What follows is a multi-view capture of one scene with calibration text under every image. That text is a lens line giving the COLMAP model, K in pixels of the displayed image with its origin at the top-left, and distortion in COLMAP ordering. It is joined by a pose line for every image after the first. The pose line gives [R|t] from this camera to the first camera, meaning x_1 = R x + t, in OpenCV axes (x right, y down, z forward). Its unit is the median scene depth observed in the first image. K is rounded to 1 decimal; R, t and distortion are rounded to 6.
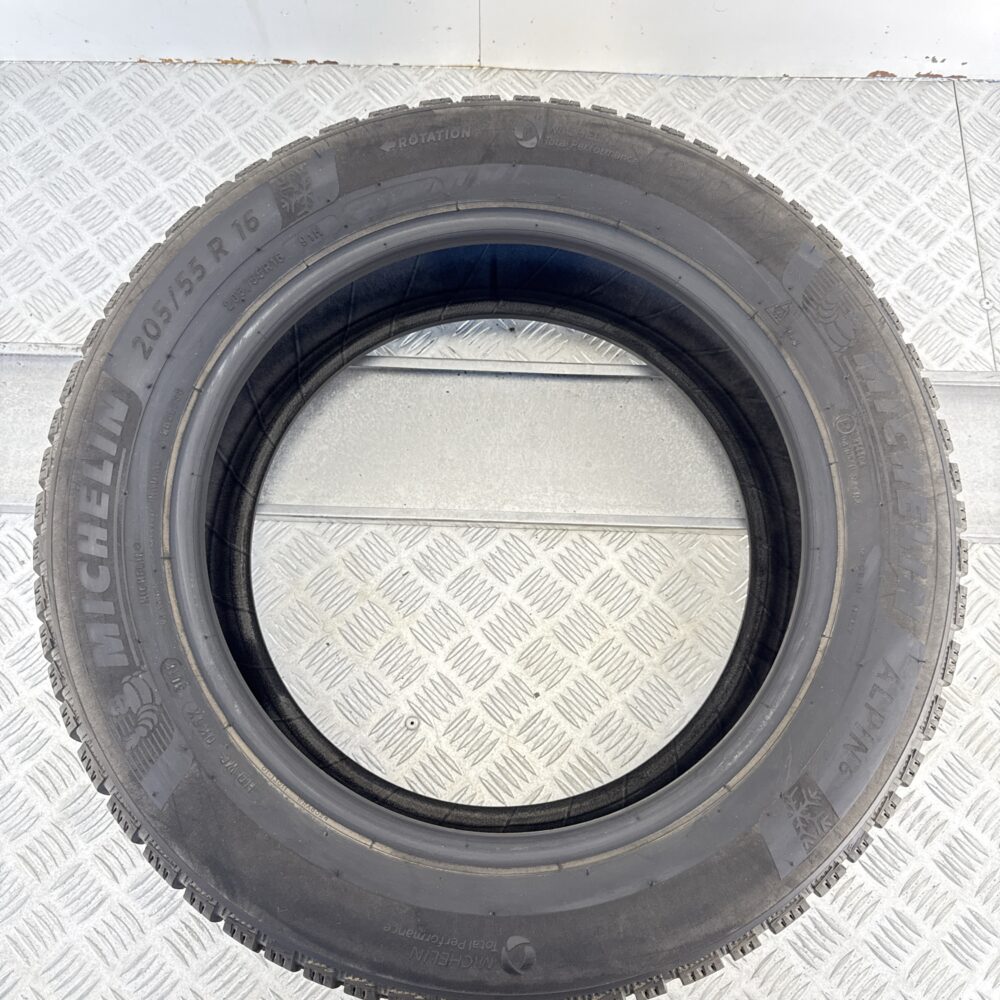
lens RADIAL K [[918.9, 0, 521.7], [0, 918.9, 504.1], [0, 0, 1]] dist [-0.003135, -0.011252]
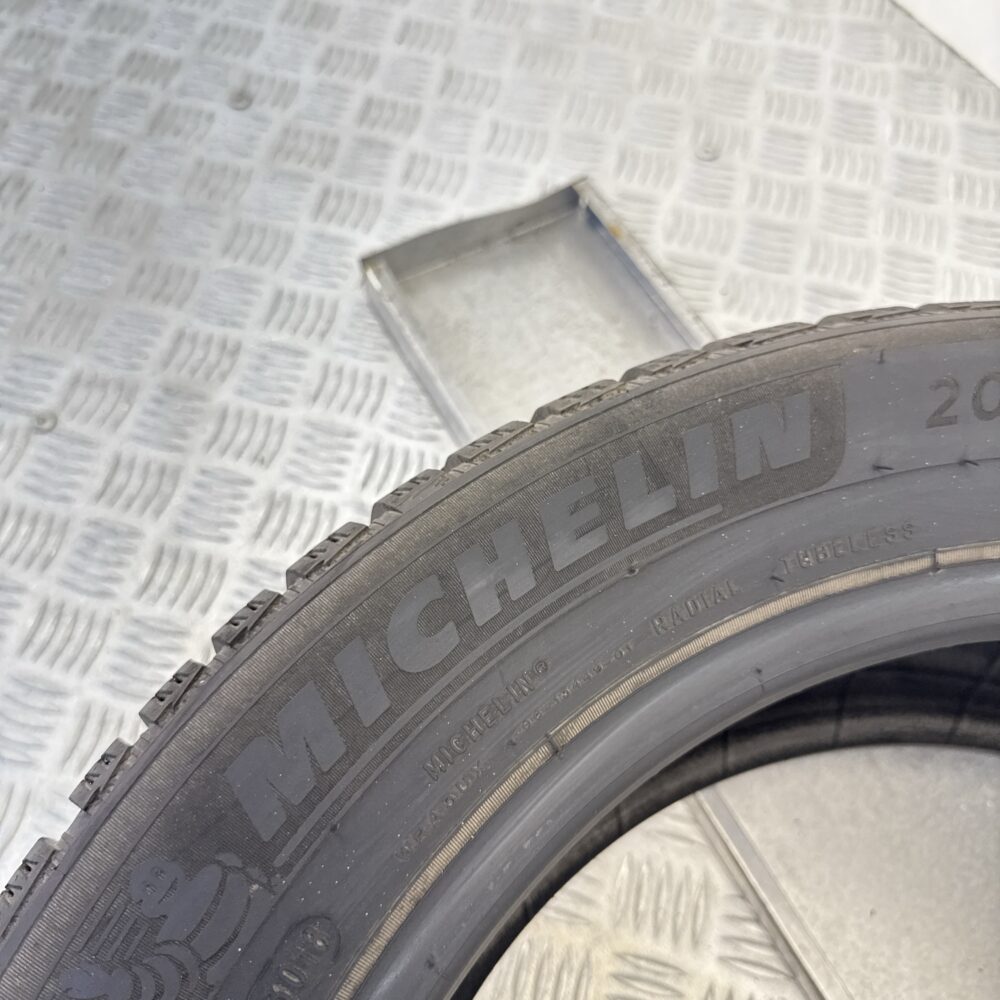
lens RADIAL K [[918.9, 0, 521.7], [0, 918.9, 504.1], [0, 0, 1]] dist [-0.003135, -0.011252]
pose [[0.519604, 0.741876, -0.423829, -0.312145], [-0.829986, 0.556025, -0.044270, 0.031009], [0.202817, 0.374775, 0.904660, 0.623519]]
